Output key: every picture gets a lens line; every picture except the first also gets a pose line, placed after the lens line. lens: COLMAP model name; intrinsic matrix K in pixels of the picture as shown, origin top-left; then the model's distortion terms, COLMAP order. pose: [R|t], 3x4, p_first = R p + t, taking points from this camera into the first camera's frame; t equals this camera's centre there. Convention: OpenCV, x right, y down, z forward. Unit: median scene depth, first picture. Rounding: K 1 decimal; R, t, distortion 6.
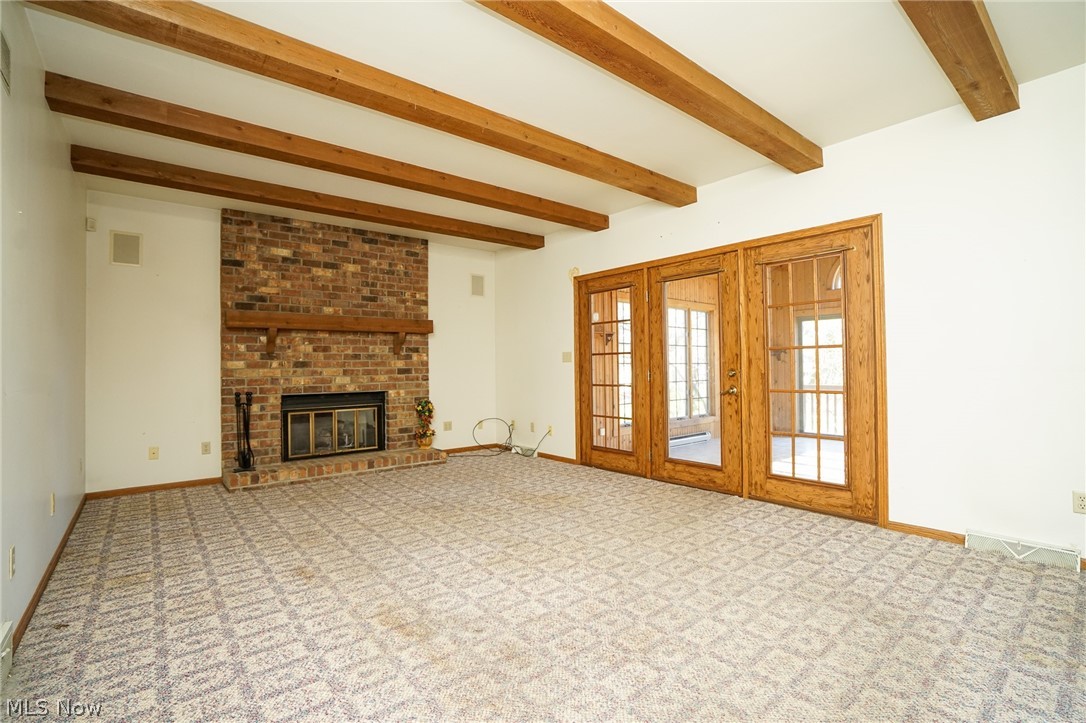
lens RADIAL K [[502.3, 0, 540.2], [0, 502.3, 361.4], [0, 0, 1]] dist [-0.054923, 0.007819]
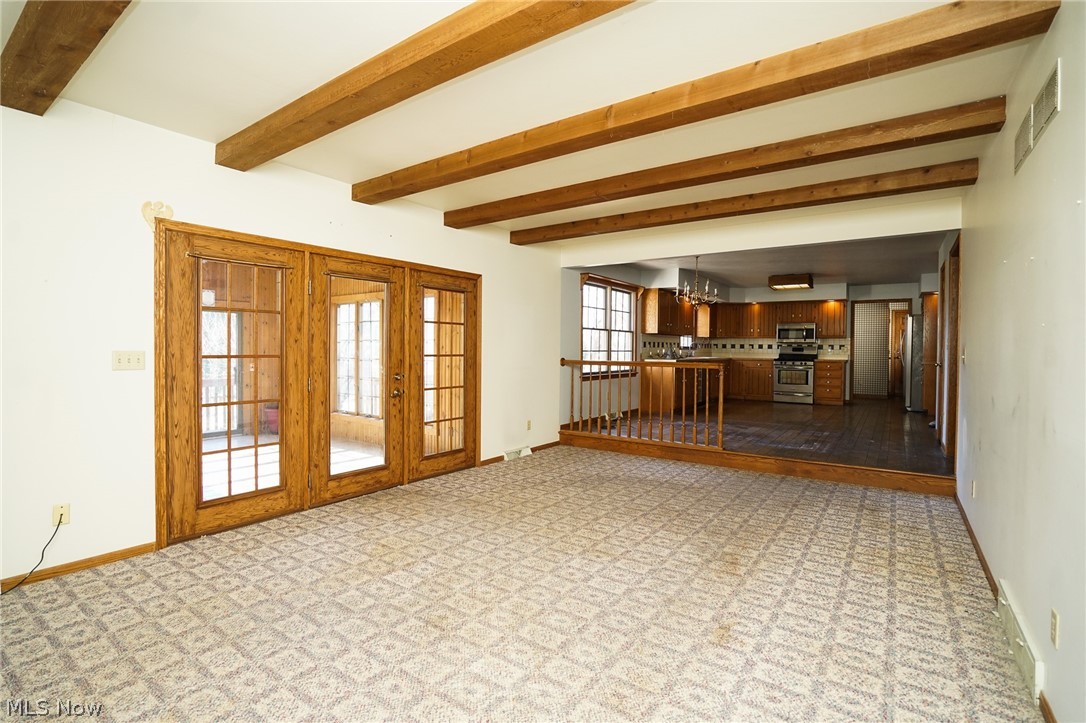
lens RADIAL K [[502.3, 0, 547.2], [0, 502.3, 356.1], [0, 0, 1]] dist [-0.054923, 0.007819]
pose [[-0.270662, -0.006194, 0.962654, -0.673330], [-0.018353, 0.999831, 0.001273, -0.026122], [-0.962499, -0.017323, -0.270730, 0.850570]]
